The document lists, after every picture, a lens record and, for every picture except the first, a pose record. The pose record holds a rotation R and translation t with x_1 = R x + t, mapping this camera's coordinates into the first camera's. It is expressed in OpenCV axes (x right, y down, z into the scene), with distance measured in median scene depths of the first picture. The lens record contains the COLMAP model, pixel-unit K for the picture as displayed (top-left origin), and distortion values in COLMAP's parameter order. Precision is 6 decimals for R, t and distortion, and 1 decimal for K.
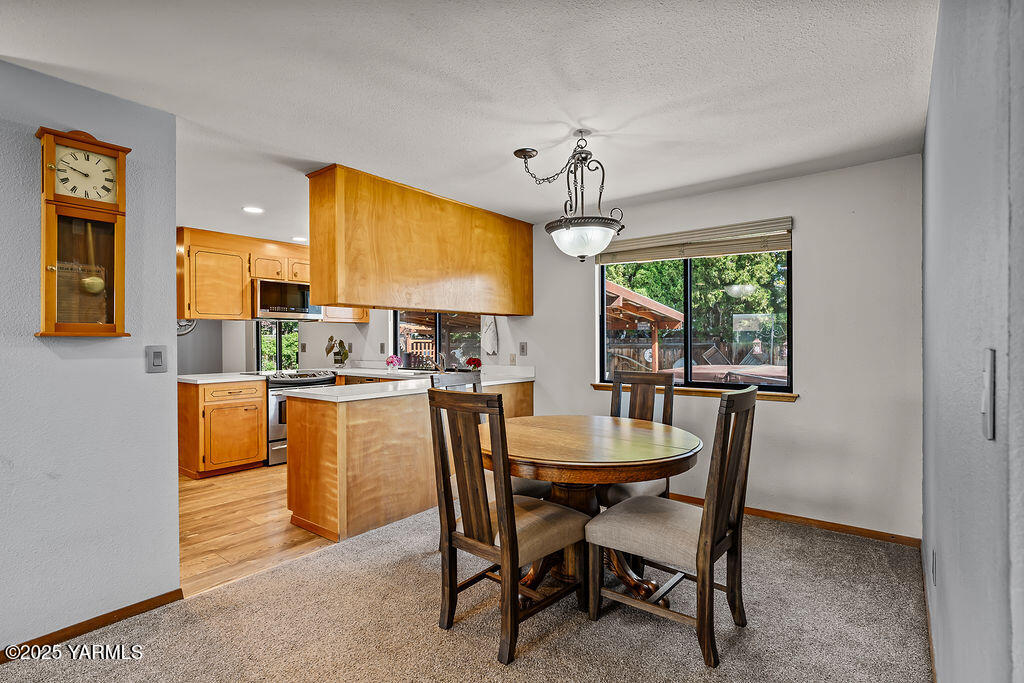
lens RADIAL K [[496.6, 0, 509.2], [0, 496.6, 341.6], [0, 0, 1]] dist [-0.003681, 0.002227]
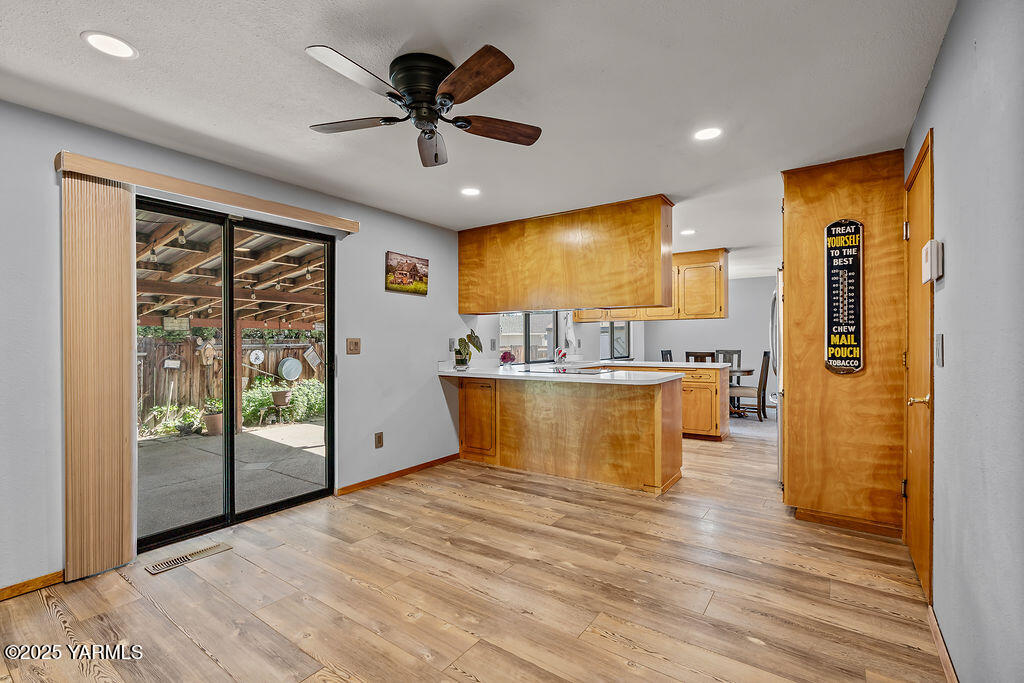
lens RADIAL K [[462.3, 0, 505.0], [0, 462.3, 343.2], [0, 0, 1]] dist [-0.002691, 0.000364]
pose [[-0.060143, 0.004892, 0.998178, -1.379449], [0.005672, 0.999974, -0.004559, 0.019037], [-0.998174, 0.005387, -0.060170, 1.272131]]
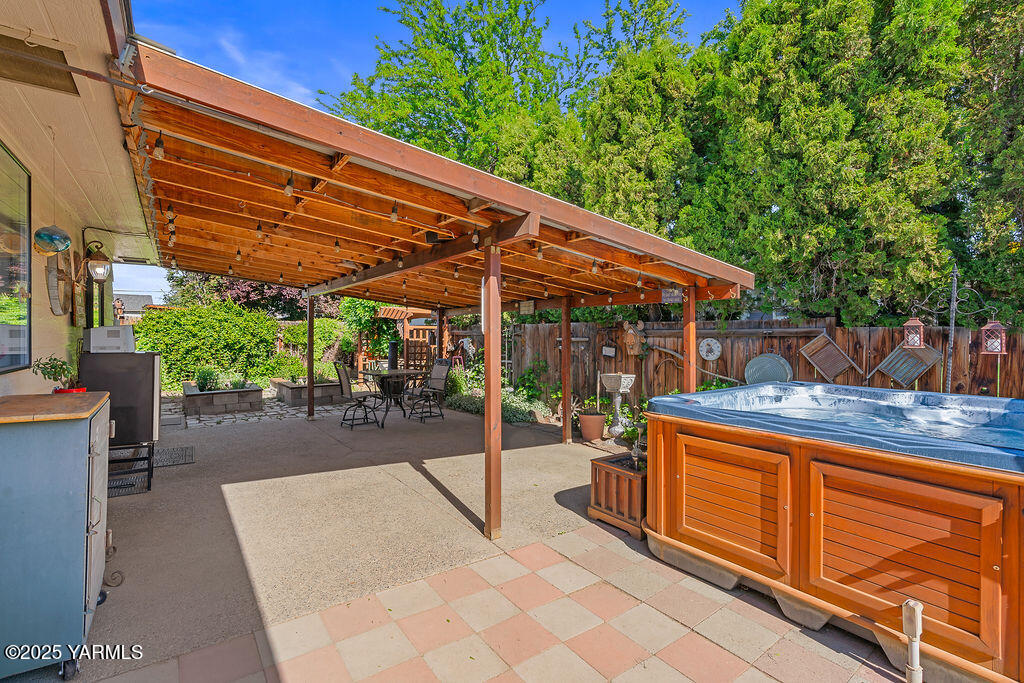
lens RADIAL K [[462.3, 0, 513.7], [0, 462.3, 337.5], [0, 0, 1]] dist [-0.002691, 0.000364]
pose [[0.961032, 0.008120, -0.276317, 0.461724], [-0.006346, 0.999953, 0.007311, 0.024019], [0.276363, -0.005273, 0.961039, 0.845922]]
